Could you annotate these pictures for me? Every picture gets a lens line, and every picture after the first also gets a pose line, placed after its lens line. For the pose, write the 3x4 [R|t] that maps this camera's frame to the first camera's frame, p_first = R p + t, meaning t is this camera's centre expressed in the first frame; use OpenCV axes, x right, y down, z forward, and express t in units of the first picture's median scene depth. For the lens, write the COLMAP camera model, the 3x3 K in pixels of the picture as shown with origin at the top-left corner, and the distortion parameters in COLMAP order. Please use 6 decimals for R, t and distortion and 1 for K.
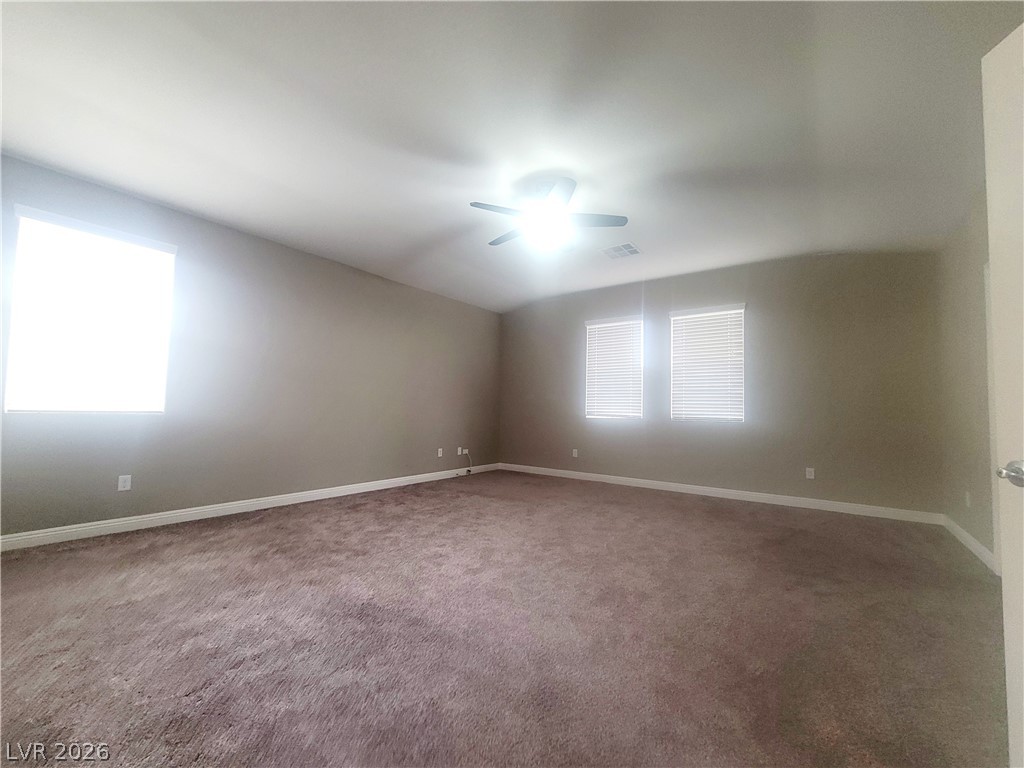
lens RADIAL K [[415.0, 0, 509.7], [0, 415.0, 385.5], [0, 0, 1]] dist [0.003186, -0.000064]
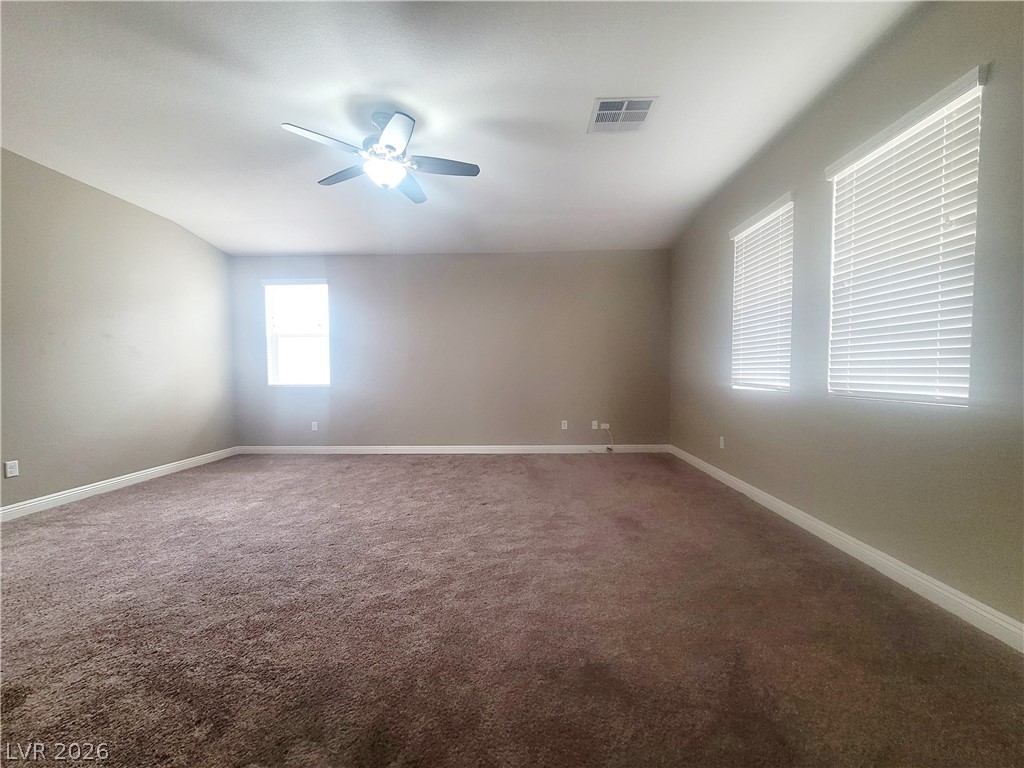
lens RADIAL K [[415.0, 0, 510.2], [0, 415.0, 384.5], [0, 0, 1]] dist [0.003186, -0.000064]
pose [[0.586410, 0.001431, -0.810013, 0.506890], [0.066461, 0.996542, 0.049875, 0.018656], [0.807283, -0.083081, 0.584287, 0.373455]]
